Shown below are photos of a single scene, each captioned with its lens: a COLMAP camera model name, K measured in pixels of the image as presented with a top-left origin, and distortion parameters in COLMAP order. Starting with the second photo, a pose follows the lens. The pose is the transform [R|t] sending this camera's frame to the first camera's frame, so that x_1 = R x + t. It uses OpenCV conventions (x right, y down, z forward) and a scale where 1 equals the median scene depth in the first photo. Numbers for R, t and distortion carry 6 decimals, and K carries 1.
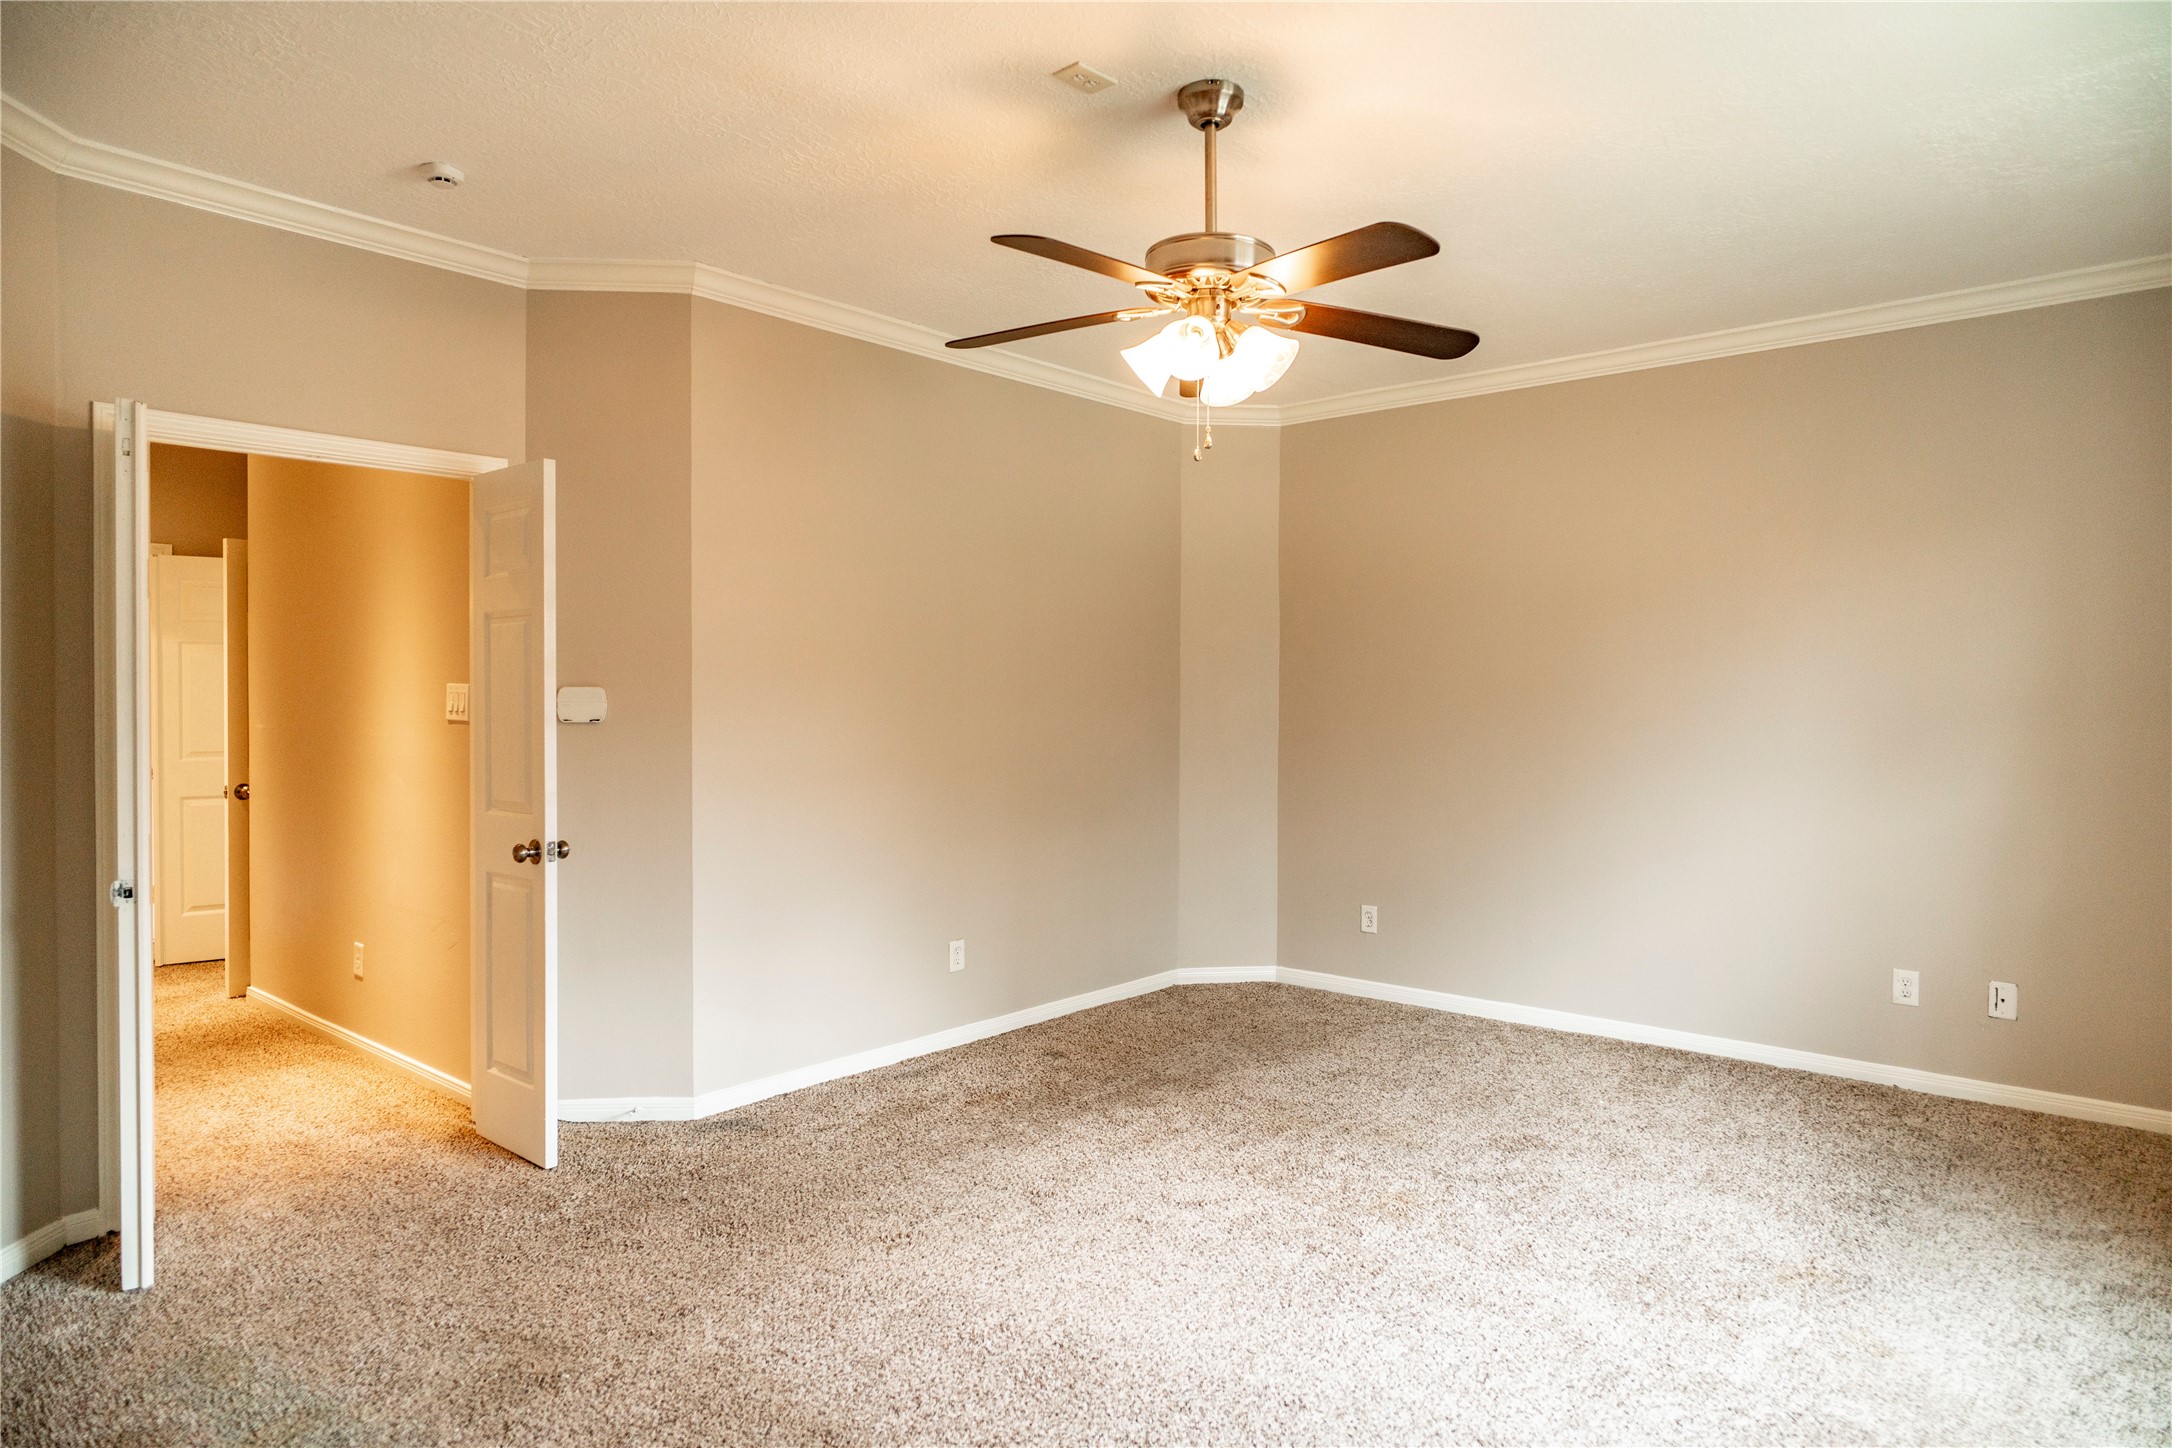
lens RADIAL K [[1294.1, 0, 1083.3], [0, 1294.1, 704.4], [0, 0, 1]] dist [-0.002021, -0.000108]
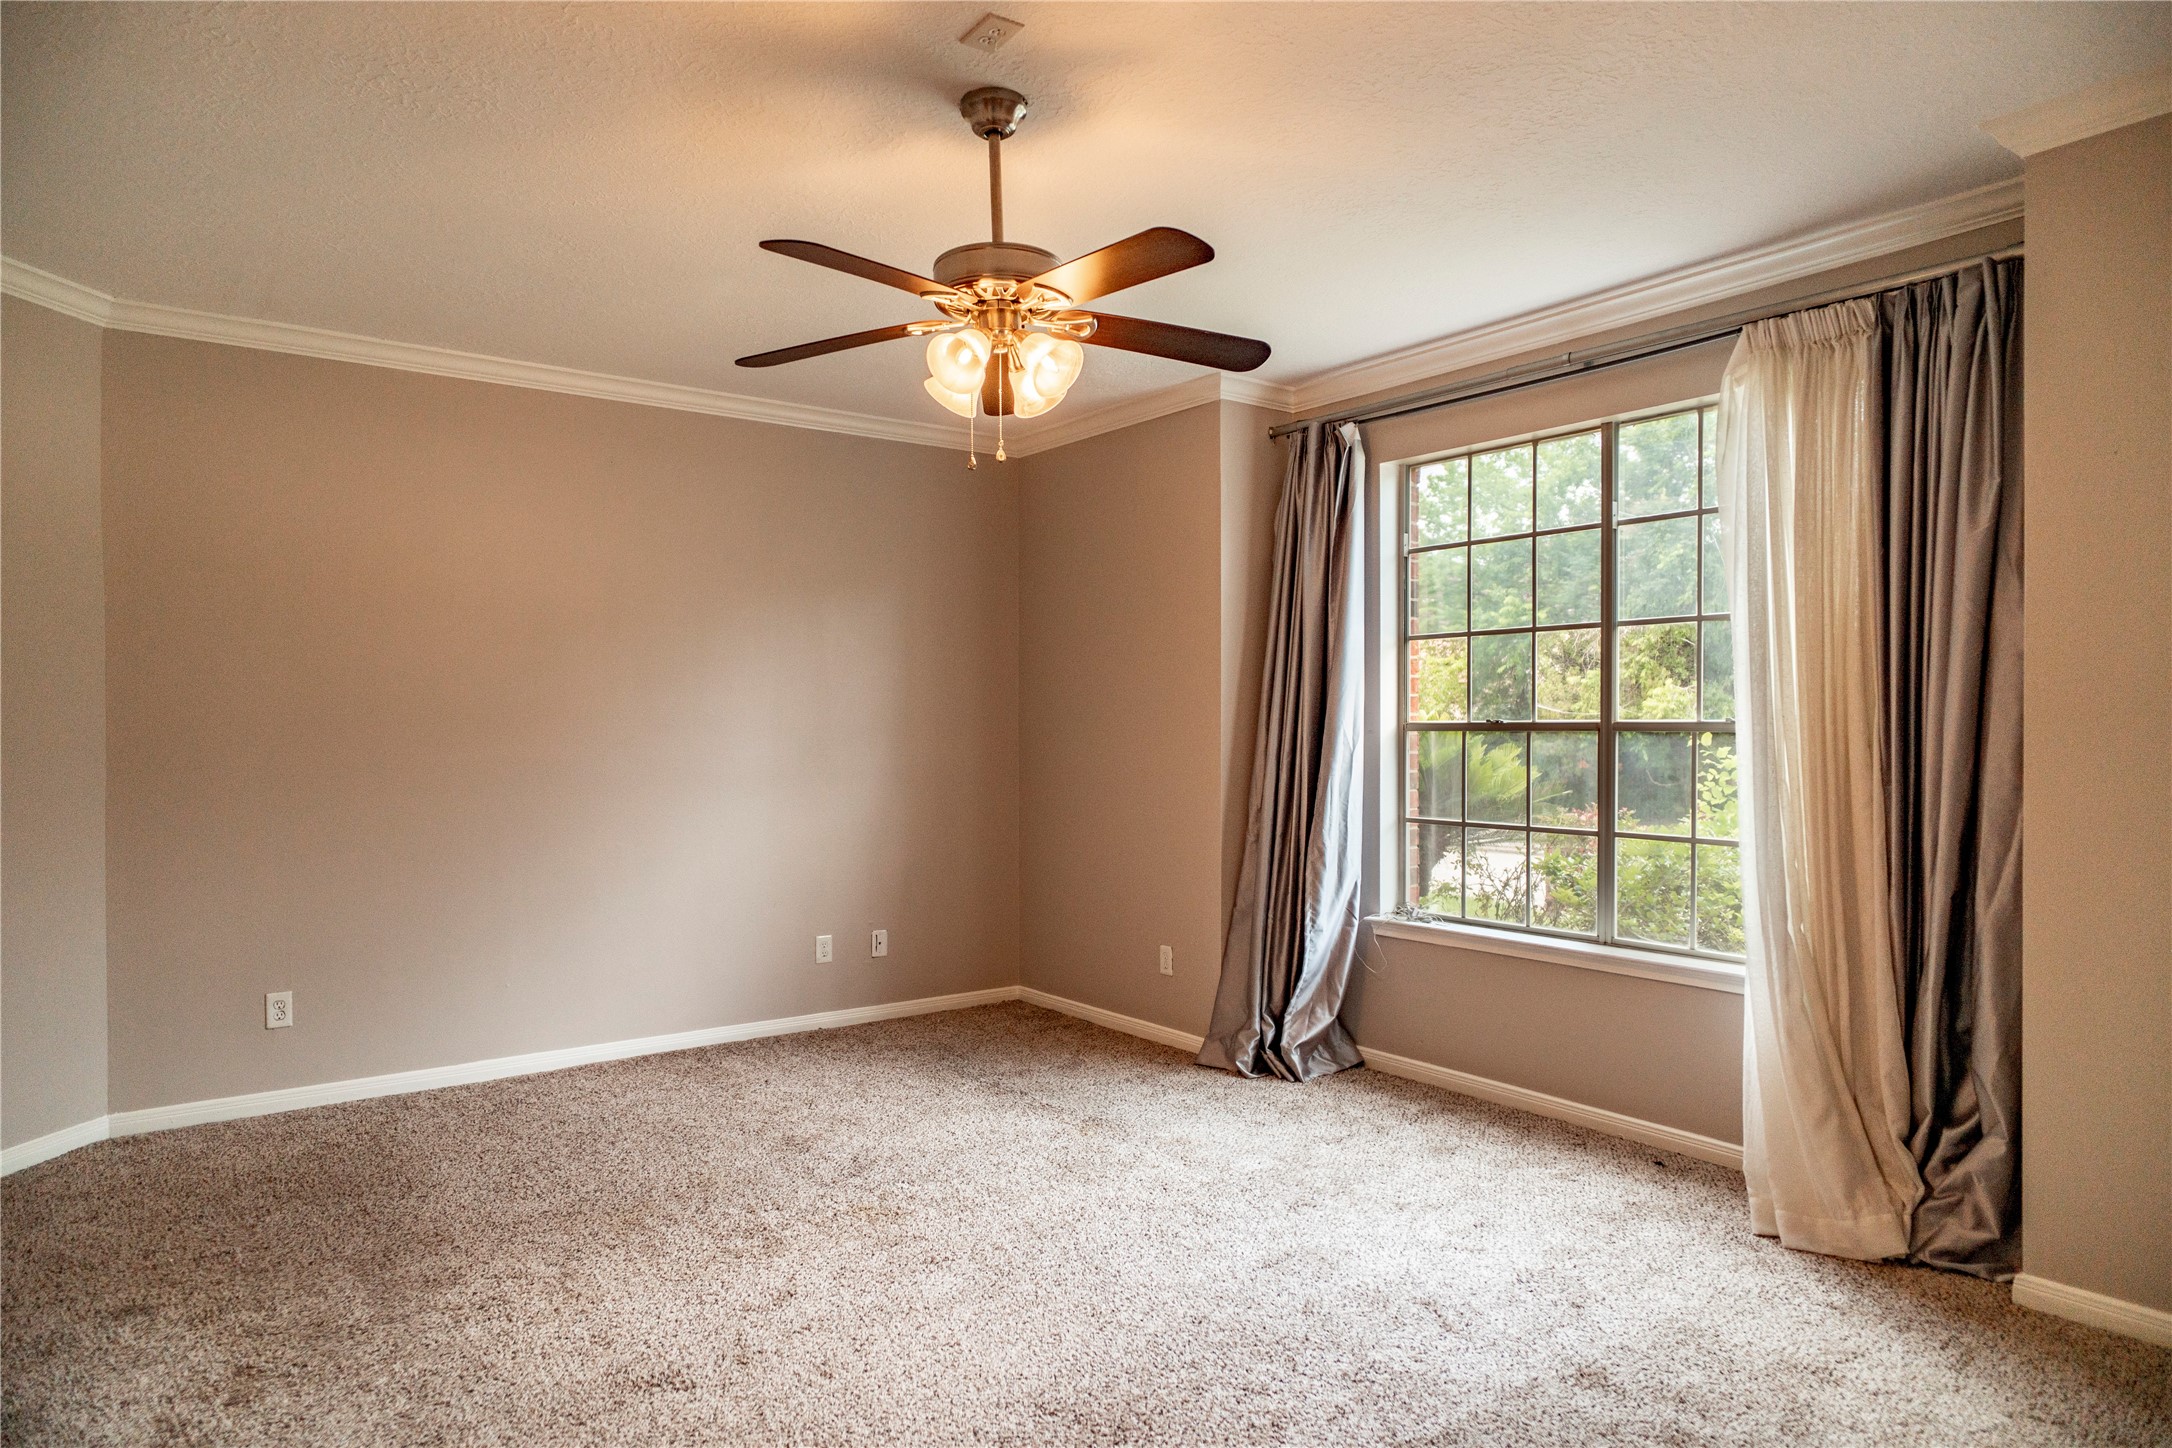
lens RADIAL K [[1294.1, 0, 1083.3], [0, 1294.1, 704.4], [0, 0, 1]] dist [-0.002021, -0.000108]
pose [[0.217261, 0.019275, 0.975923, -0.611155], [0.013555, 0.999649, -0.022762, 0.012951], [-0.976019, 0.018174, 0.216924, 0.523791]]
